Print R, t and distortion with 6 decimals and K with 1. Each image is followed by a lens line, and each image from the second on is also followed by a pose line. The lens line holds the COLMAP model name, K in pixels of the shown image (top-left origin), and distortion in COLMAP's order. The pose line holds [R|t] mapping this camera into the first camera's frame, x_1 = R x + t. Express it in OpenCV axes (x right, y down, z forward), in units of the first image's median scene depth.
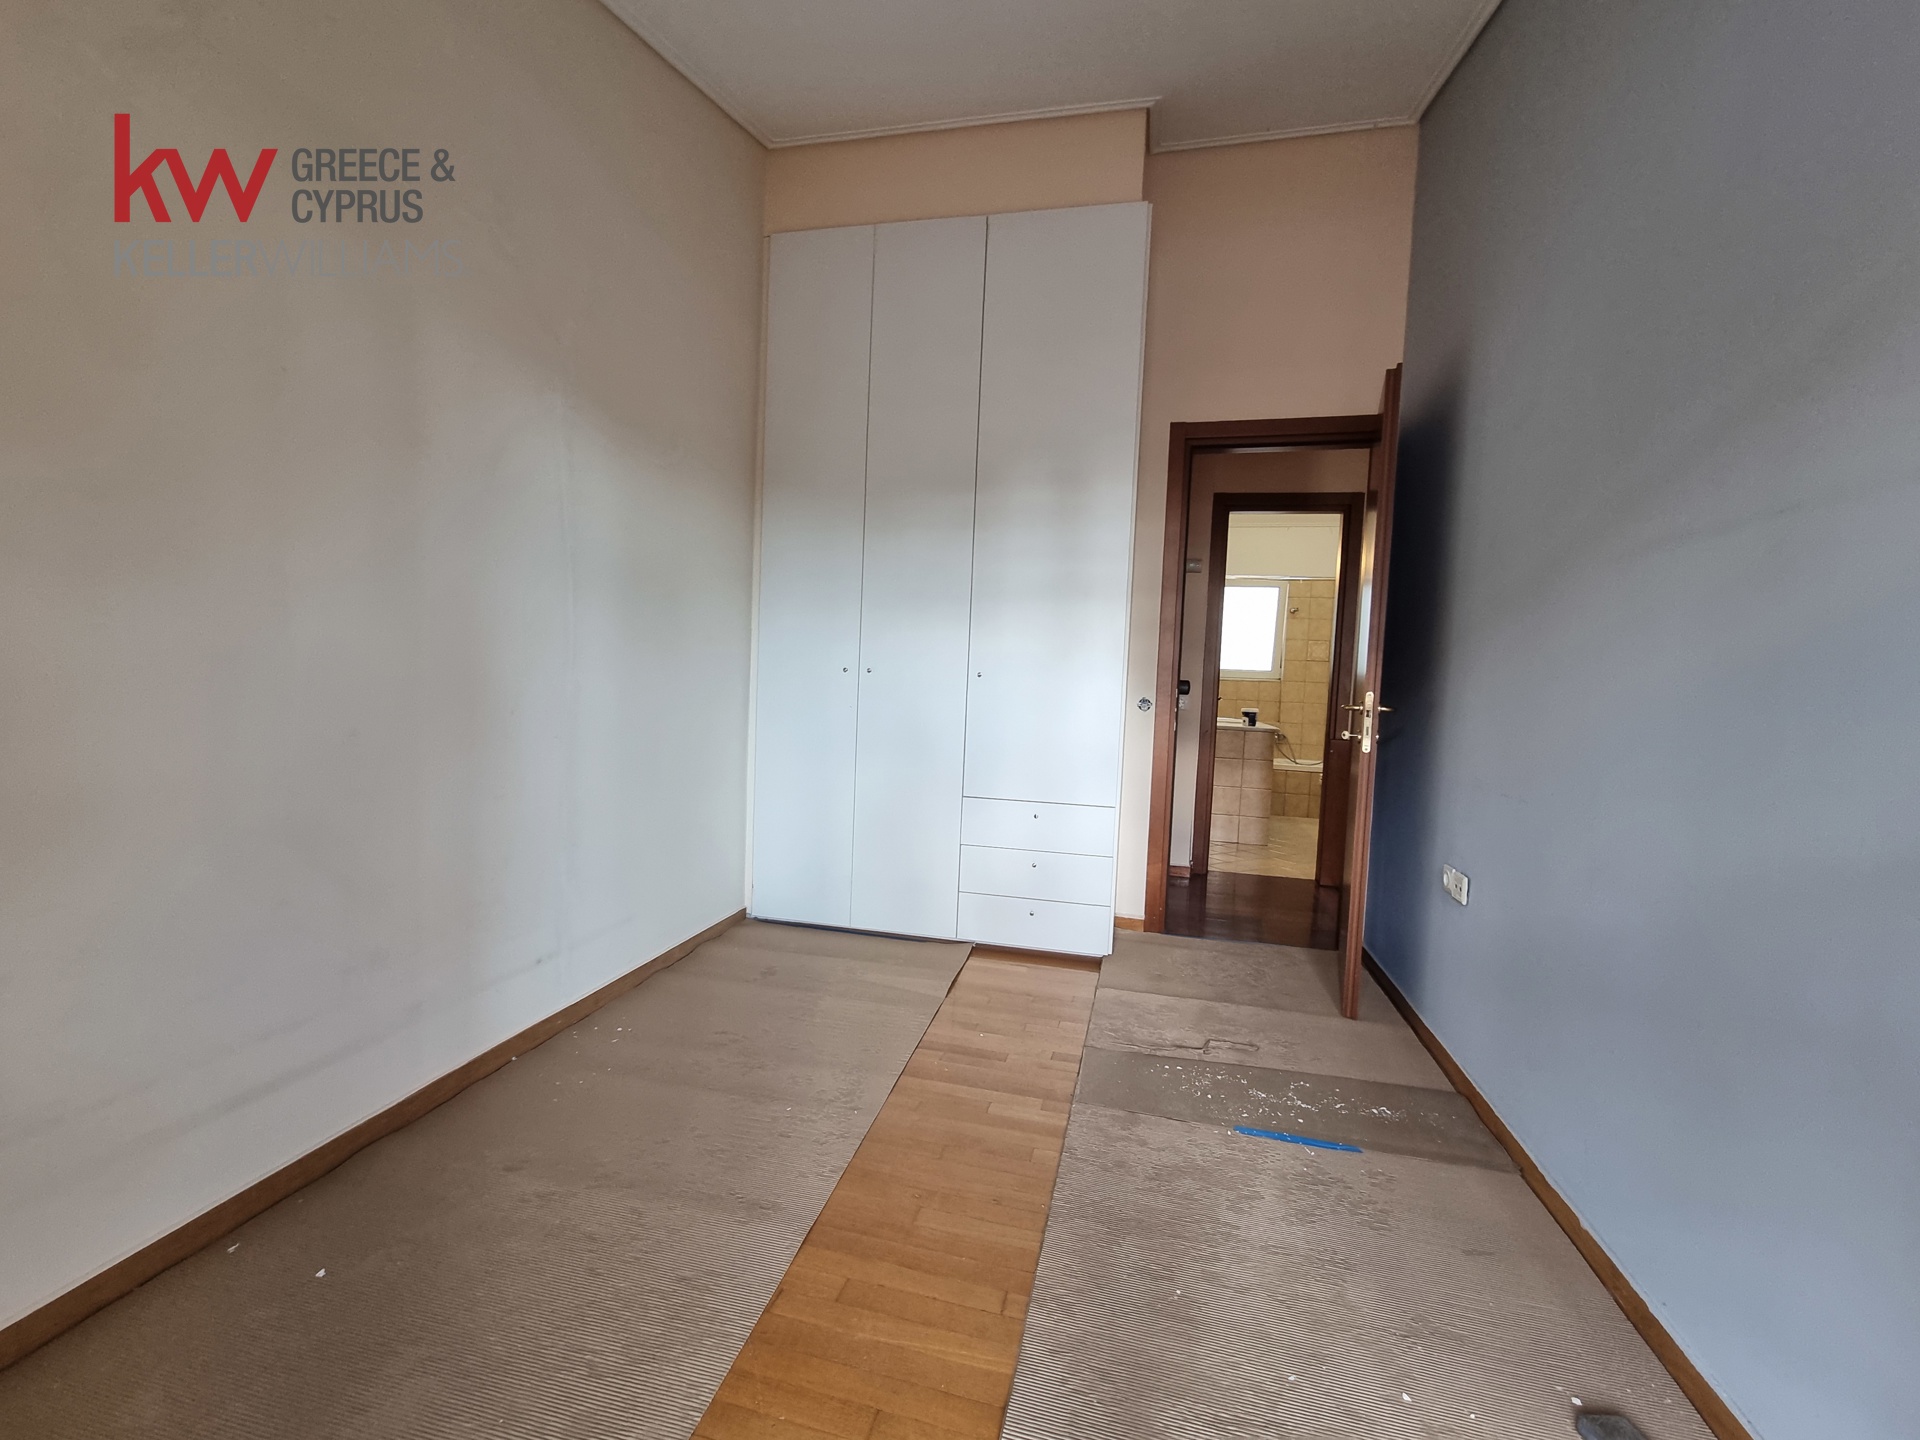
lens RADIAL K [[786.7, 0, 958.3], [0, 786.7, 717.0], [0, 0, 1]] dist [-0.008336, -0.000168]
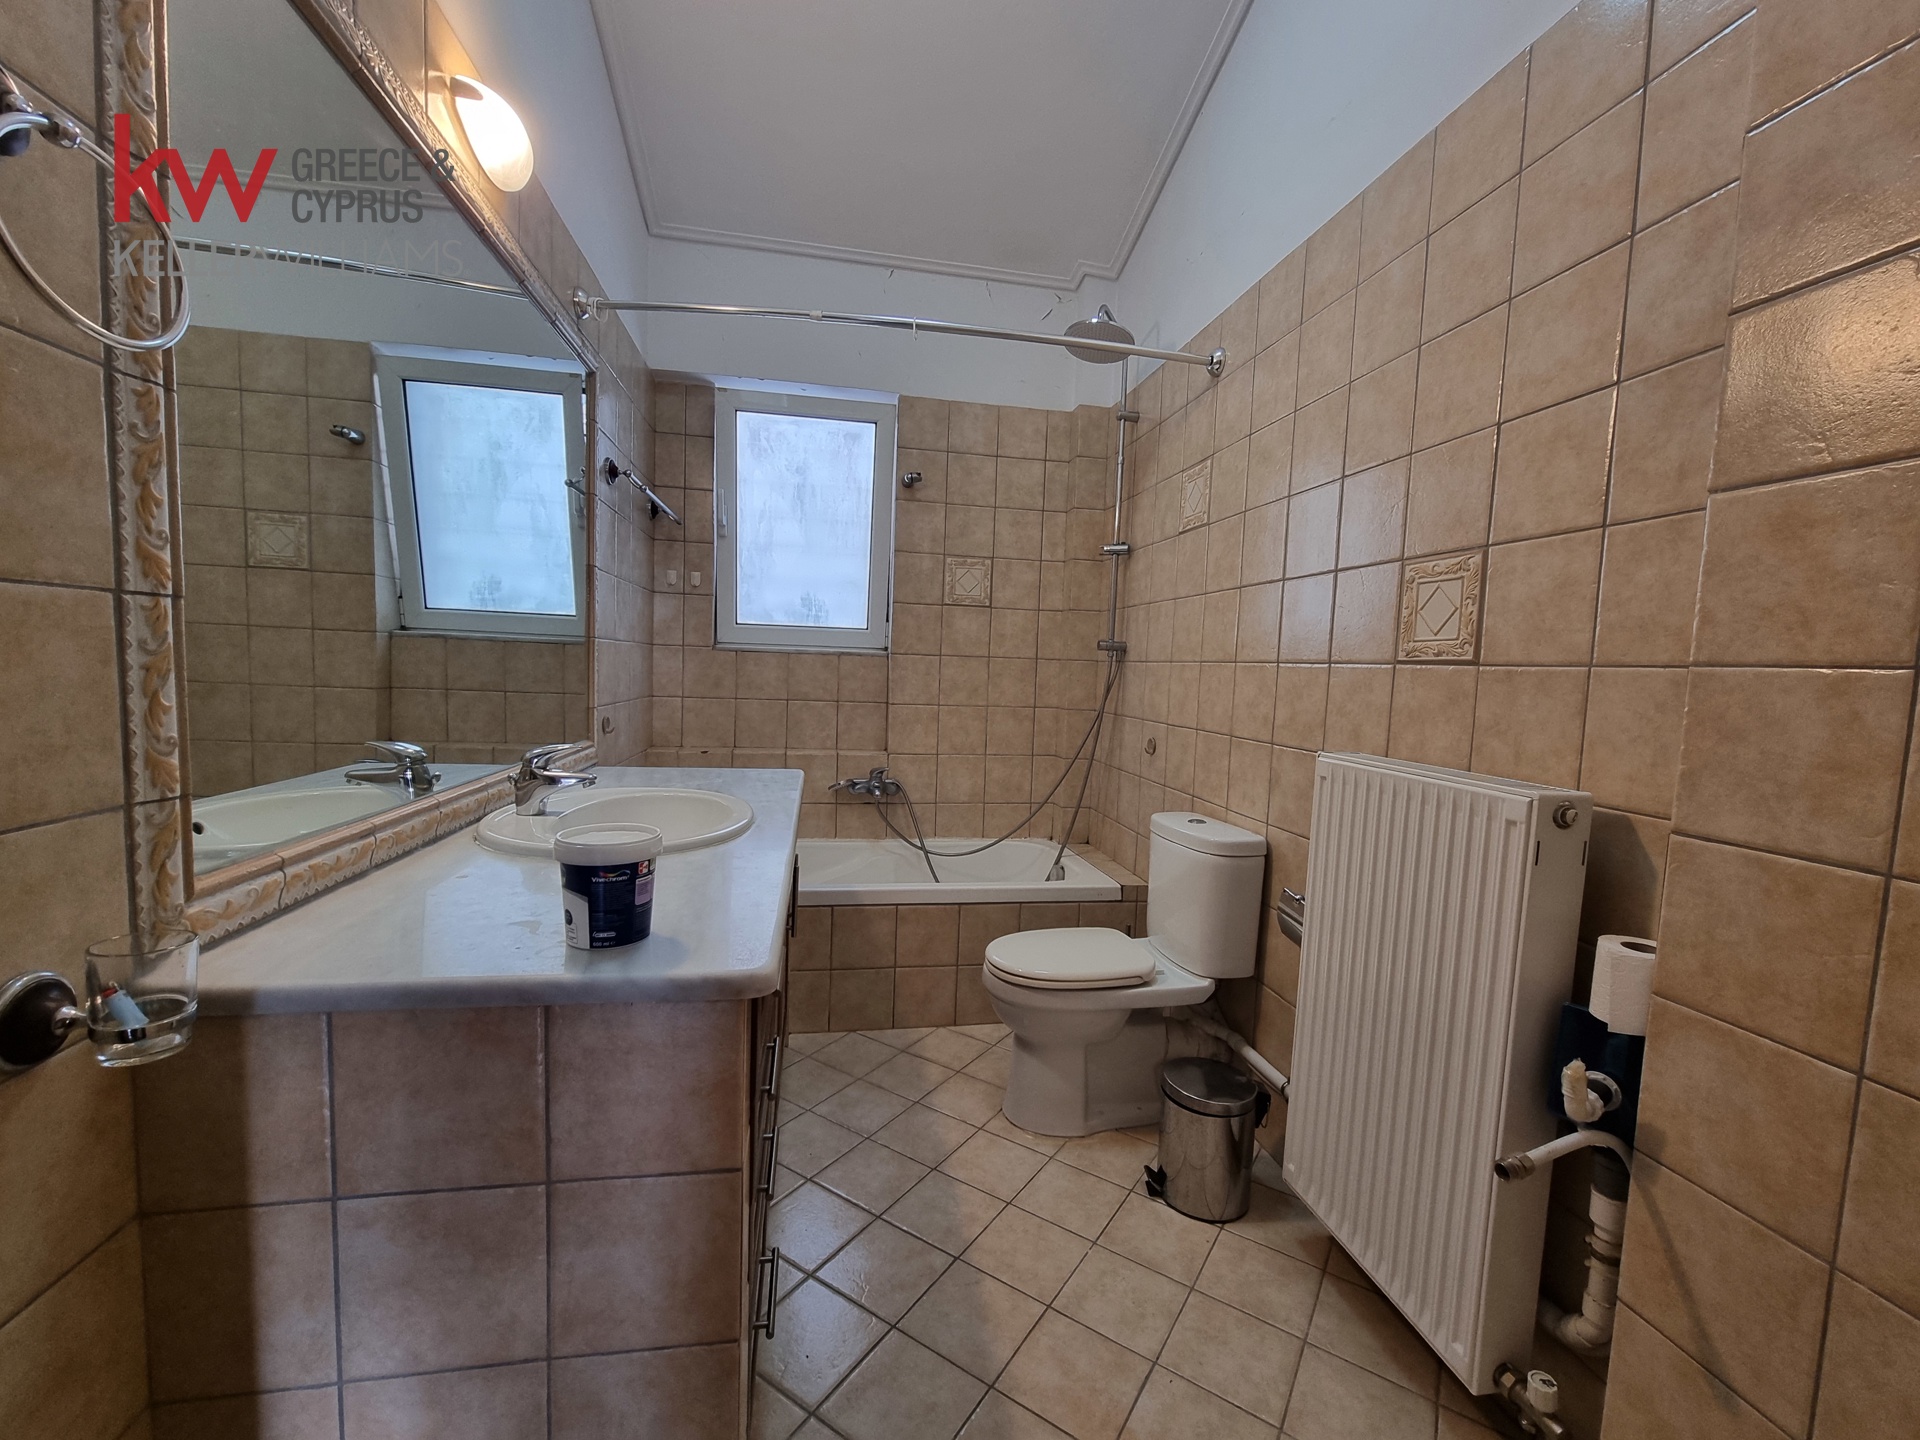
lens RADIAL K [[786.7, 0, 954.2], [0, 786.7, 724.1], [0, 0, 1]] dist [-0.008336, -0.000168]
pose [[0.913419, -0.046957, 0.404303, 0.274859], [0.027743, 0.998195, 0.053255, -0.029909], [-0.406074, -0.037428, 0.913073, 0.609027]]
